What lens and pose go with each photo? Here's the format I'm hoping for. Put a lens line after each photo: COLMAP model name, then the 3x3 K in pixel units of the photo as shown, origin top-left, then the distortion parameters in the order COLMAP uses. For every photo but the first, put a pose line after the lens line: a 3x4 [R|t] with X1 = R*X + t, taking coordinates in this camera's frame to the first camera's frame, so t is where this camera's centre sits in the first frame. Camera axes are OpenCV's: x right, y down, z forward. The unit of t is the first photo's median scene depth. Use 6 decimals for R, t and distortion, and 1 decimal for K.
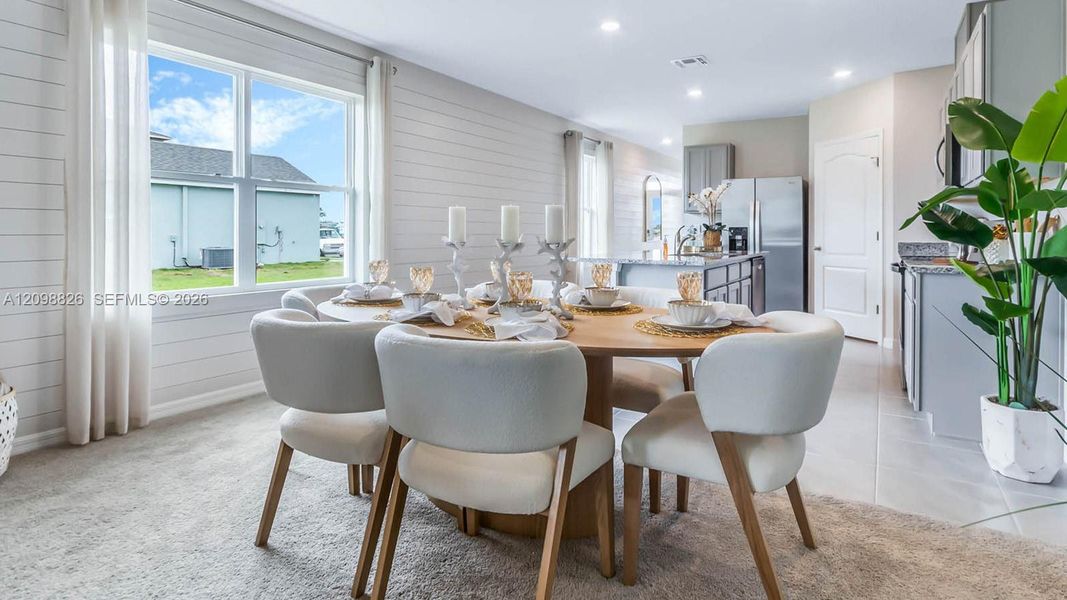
lens RADIAL K [[583.8, 0, 552.7], [0, 583.8, 241.2], [0, 0, 1]] dist [0.041188, -0.000016]
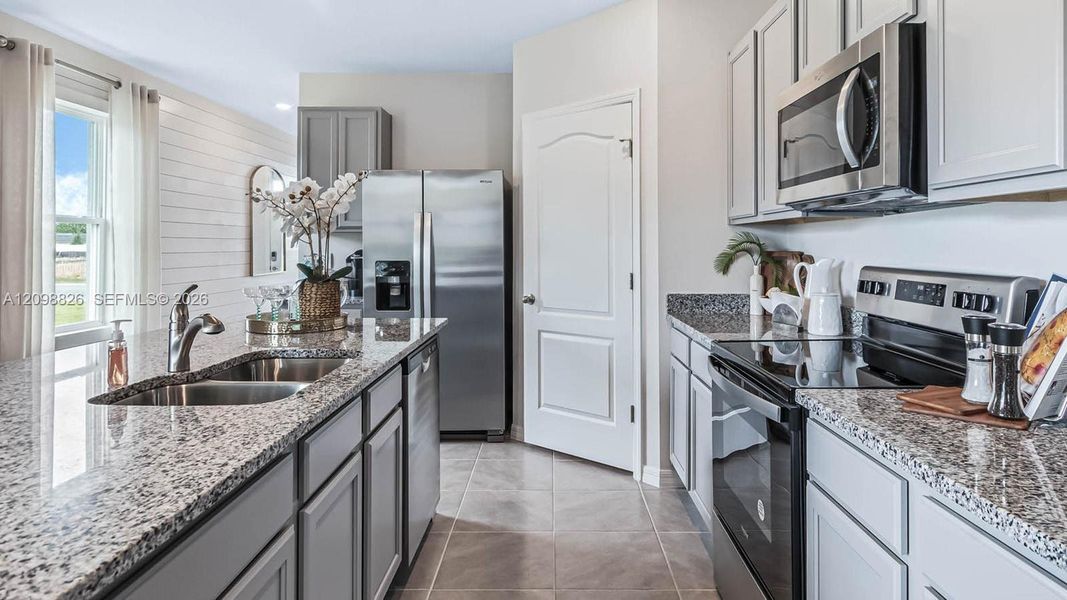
lens RADIAL K [[583.8, 0, 552.7], [0, 583.8, 241.2], [0, 0, 1]] dist [0.041188, -0.000016]
pose [[0.861100, 0.001615, 0.508433, 0.181878], [0.007476, 0.999847, -0.015837, -0.034104], [-0.508381, 0.017438, 0.860956, 0.498591]]
